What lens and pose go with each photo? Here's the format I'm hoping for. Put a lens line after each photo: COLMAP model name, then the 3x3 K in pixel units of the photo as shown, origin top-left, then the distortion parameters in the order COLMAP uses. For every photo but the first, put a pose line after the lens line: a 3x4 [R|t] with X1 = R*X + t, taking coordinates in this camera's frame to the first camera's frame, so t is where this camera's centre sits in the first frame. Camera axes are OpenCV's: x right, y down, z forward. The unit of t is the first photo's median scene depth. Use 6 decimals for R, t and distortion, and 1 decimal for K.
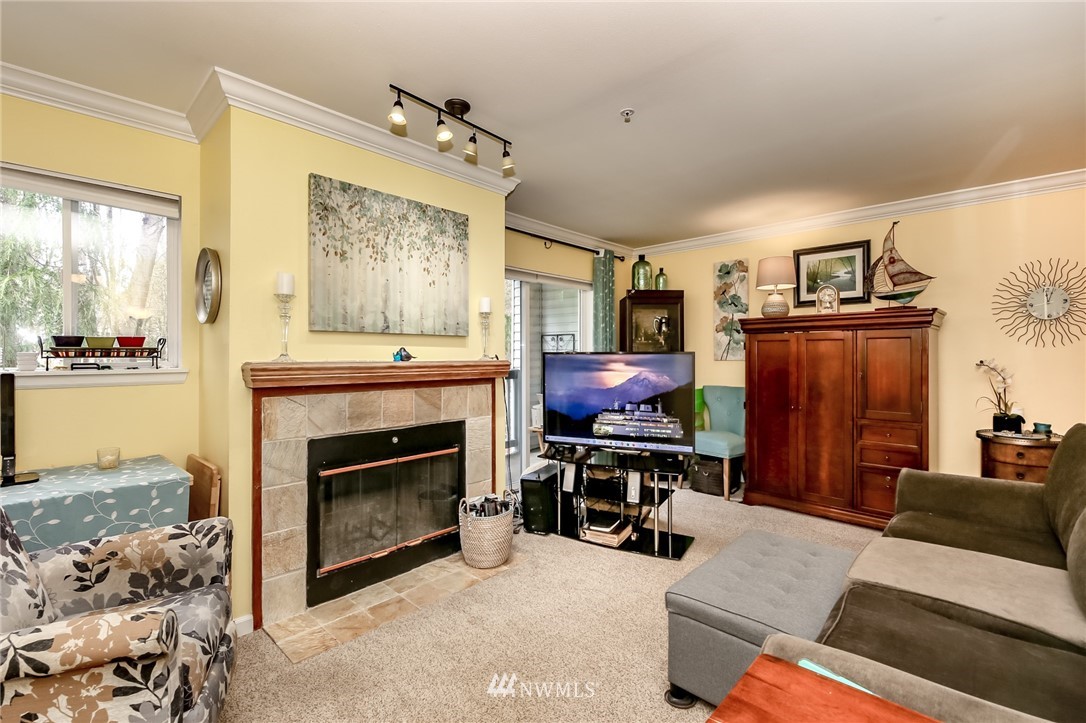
lens RADIAL K [[483.7, 0, 543.2], [0, 483.7, 356.3], [0, 0, 1]] dist [0.003346, -0.002647]
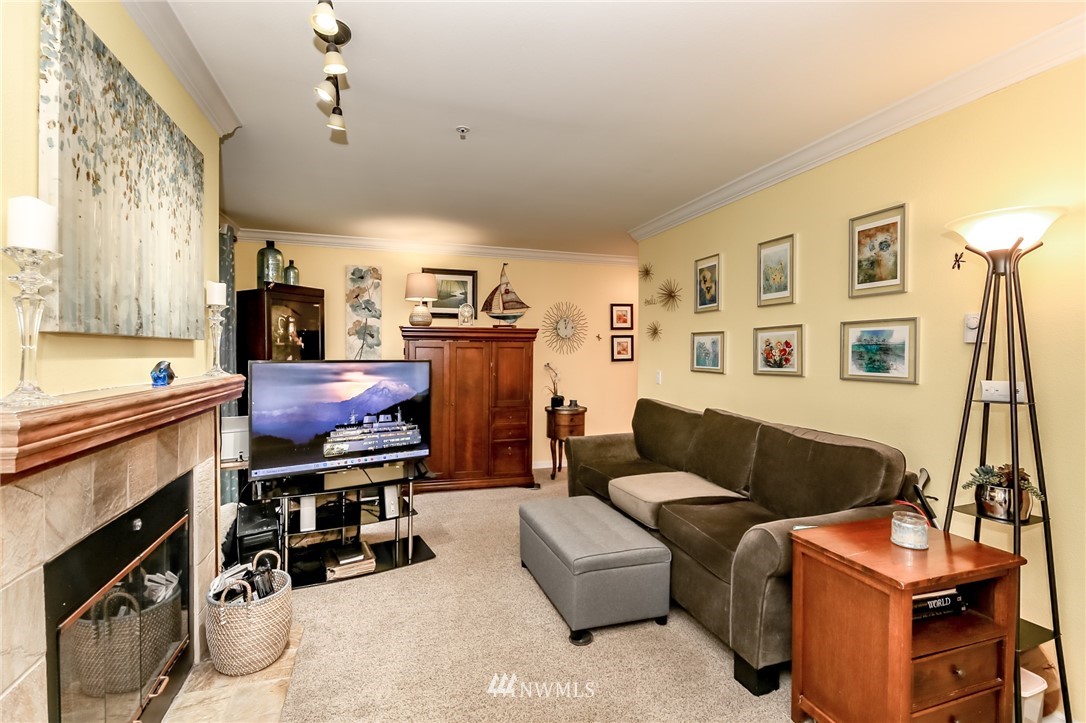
lens RADIAL K [[483.7, 0, 540.8], [0, 483.7, 359.9], [0, 0, 1]] dist [0.003346, -0.002647]
pose [[0.482003, -0.010963, 0.876101, -0.476882], [-0.005865, 0.999859, 0.015738, -0.025917], [-0.876150, -0.012724, 0.481871, 0.262707]]
